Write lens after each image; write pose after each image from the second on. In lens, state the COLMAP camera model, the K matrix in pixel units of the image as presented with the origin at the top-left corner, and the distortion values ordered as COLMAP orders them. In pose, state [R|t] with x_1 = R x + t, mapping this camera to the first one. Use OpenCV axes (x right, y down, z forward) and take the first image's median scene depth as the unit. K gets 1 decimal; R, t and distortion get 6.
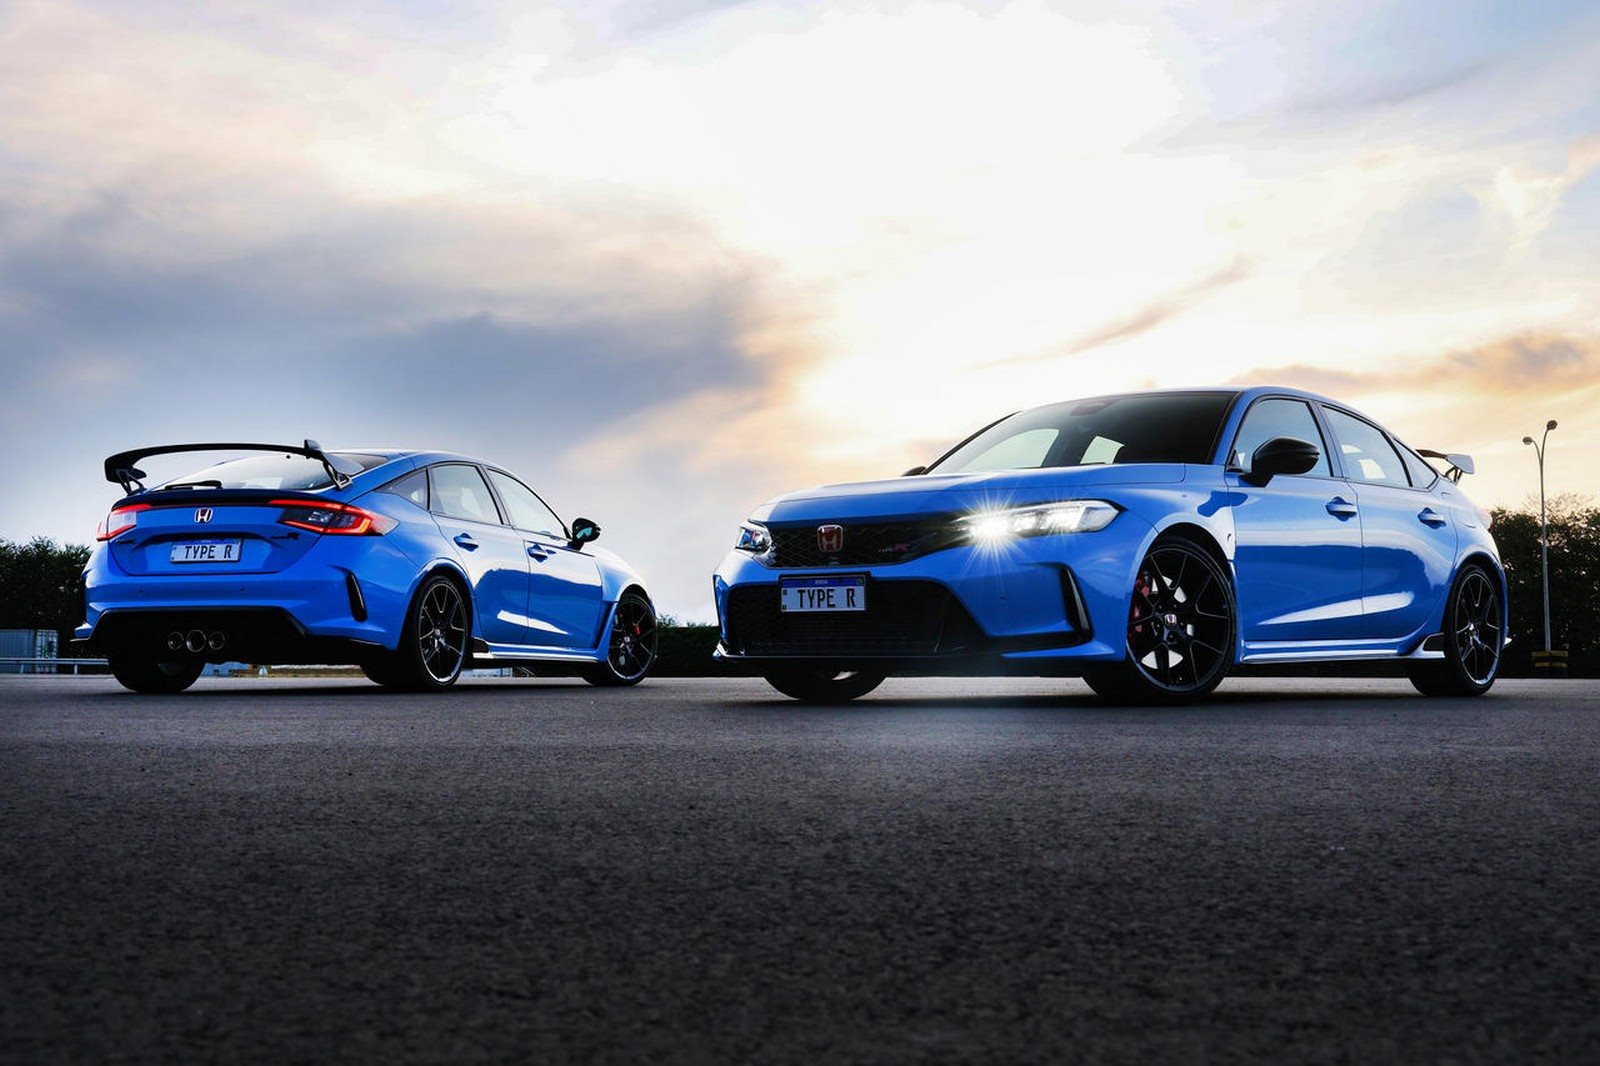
lens RADIAL K [[1954.6, 0, 793.5], [0, 1954.6, 538.4], [0, 0, 1]] dist [0.052159, 0.000000]
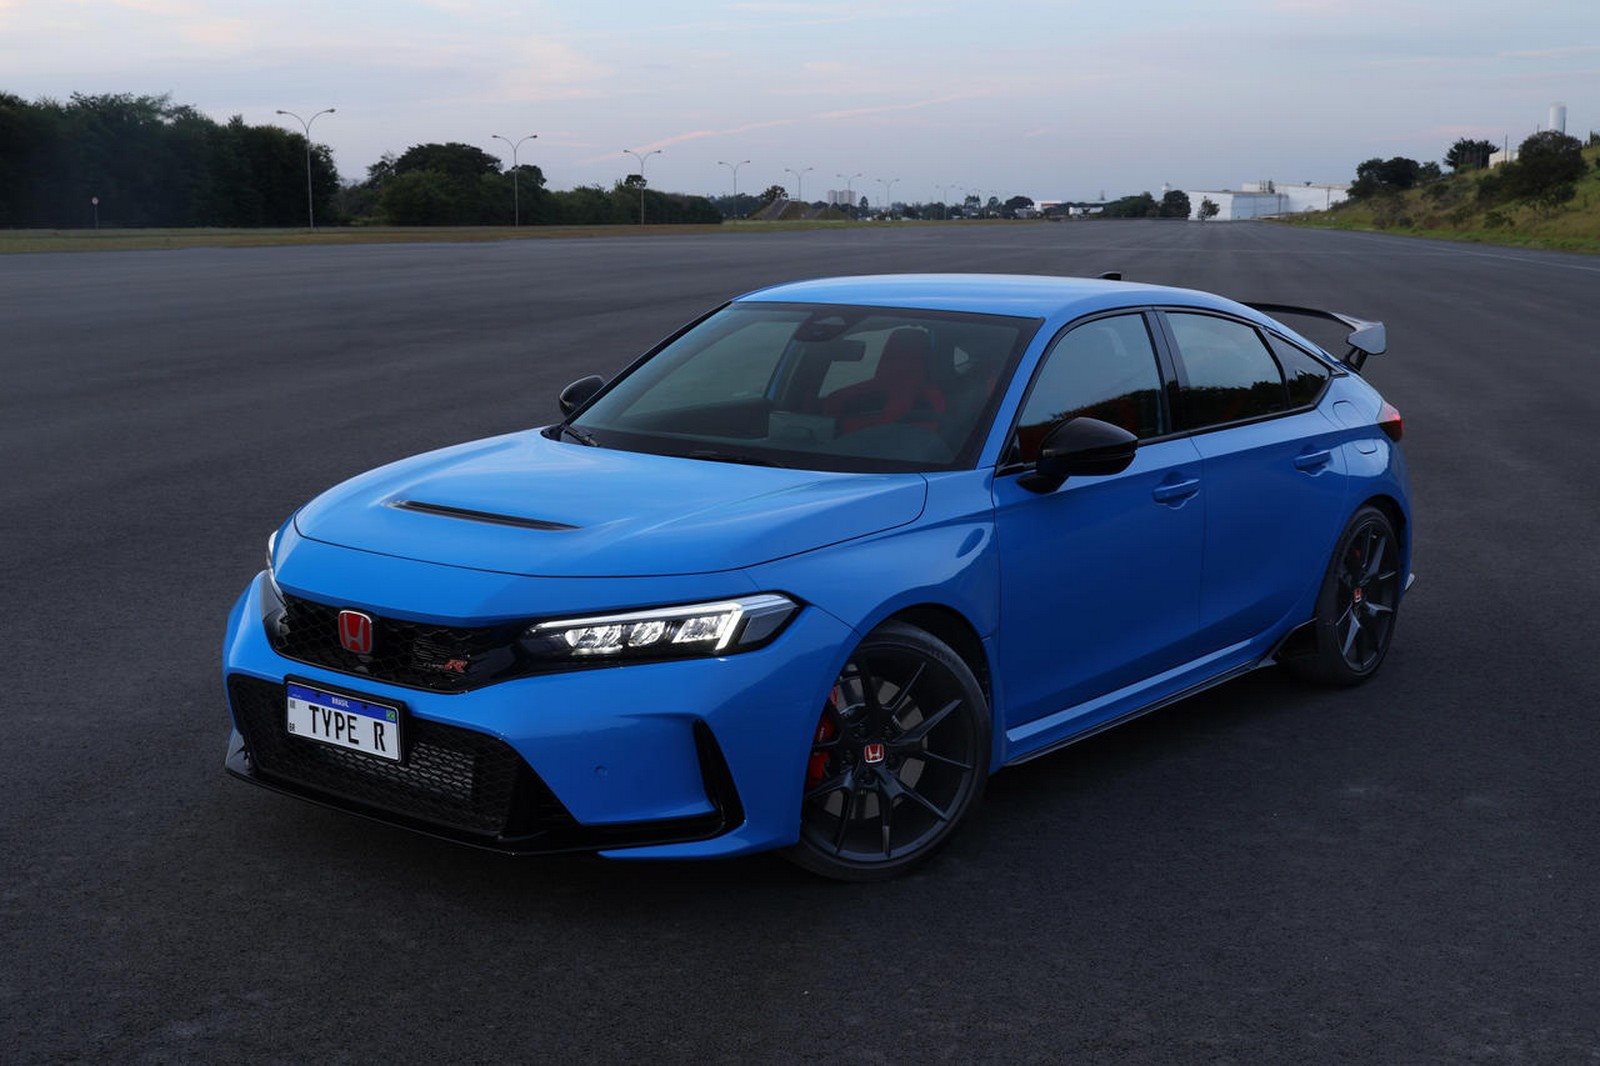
lens RADIAL K [[1999.4, 0, 802.3], [0, 1999.4, 539.3], [0, 0, 1]] dist [0.046722, 0.000000]
pose [[0.998982, 0.010143, 0.043961, 0.100443], [-0.019712, 0.974602, 0.223074, -0.132385], [-0.040582, -0.223713, 0.973810, 0.264199]]
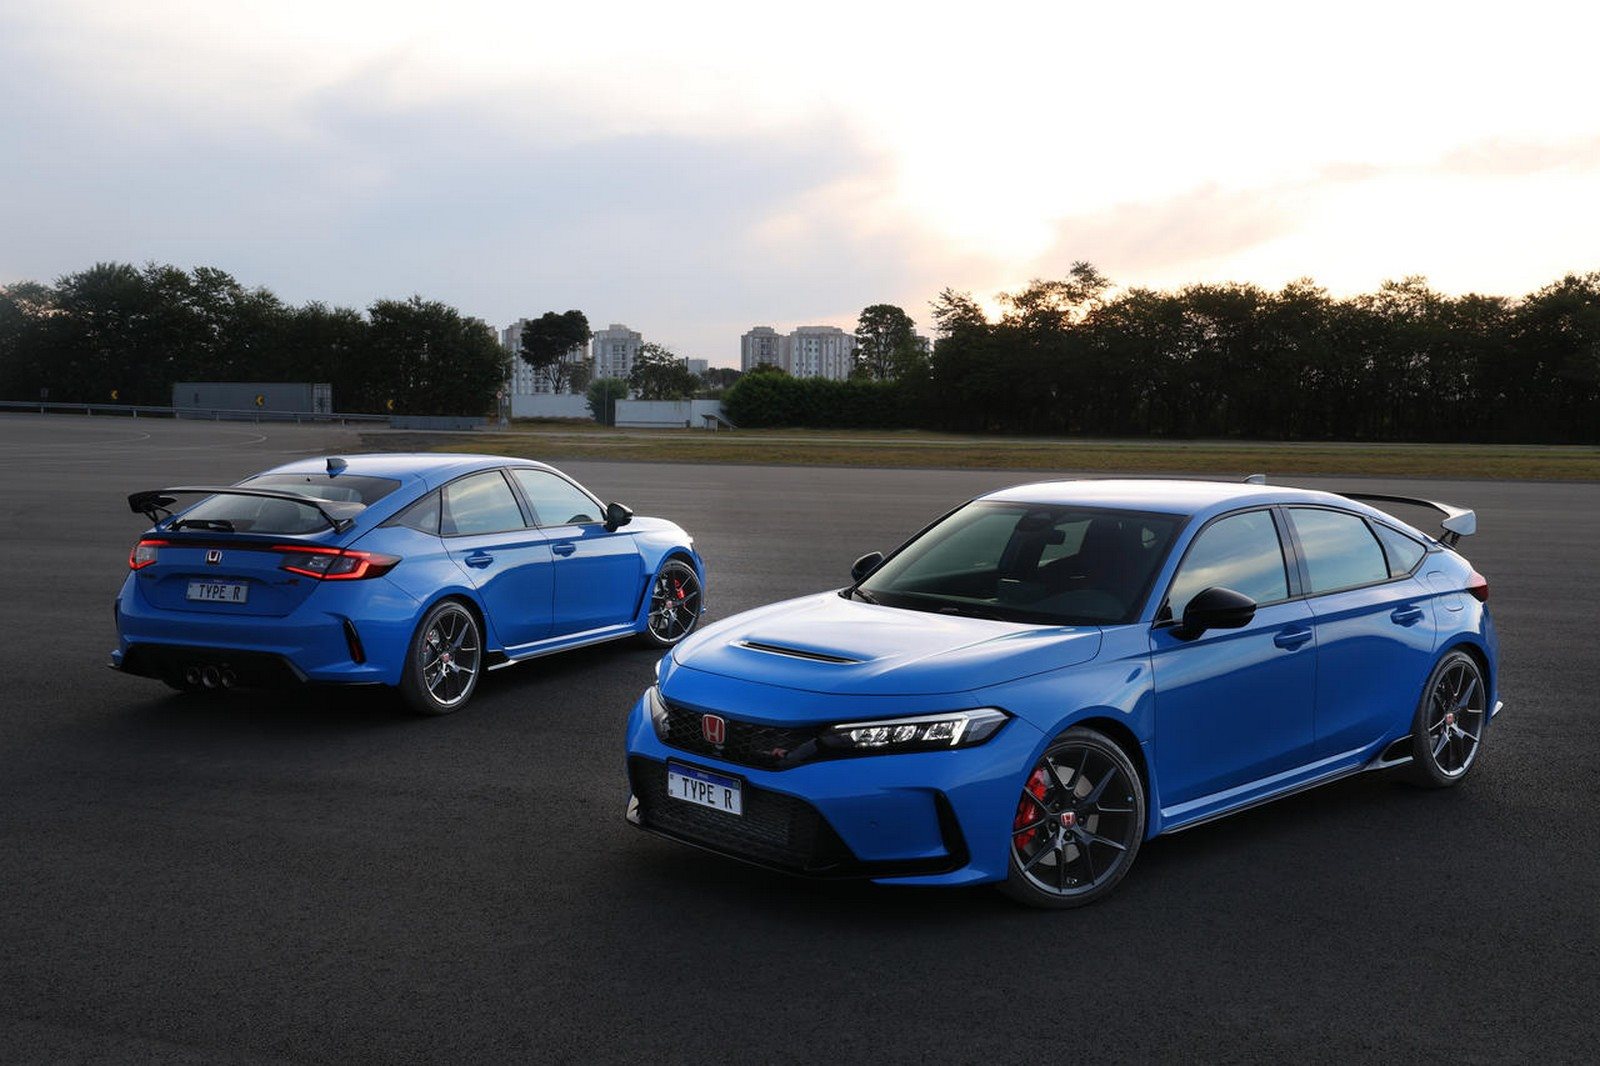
lens RADIAL K [[1736.0, 0, 806.4], [0, 1736.0, 526.1], [0, 0, 1]] dist [0.027449, 0.000000]
pose [[0.993938, 0.014767, -0.108942, 0.115631], [0.001602, 0.988887, 0.148662, -0.167661], [0.109926, -0.147935, 0.982869, 0.127417]]
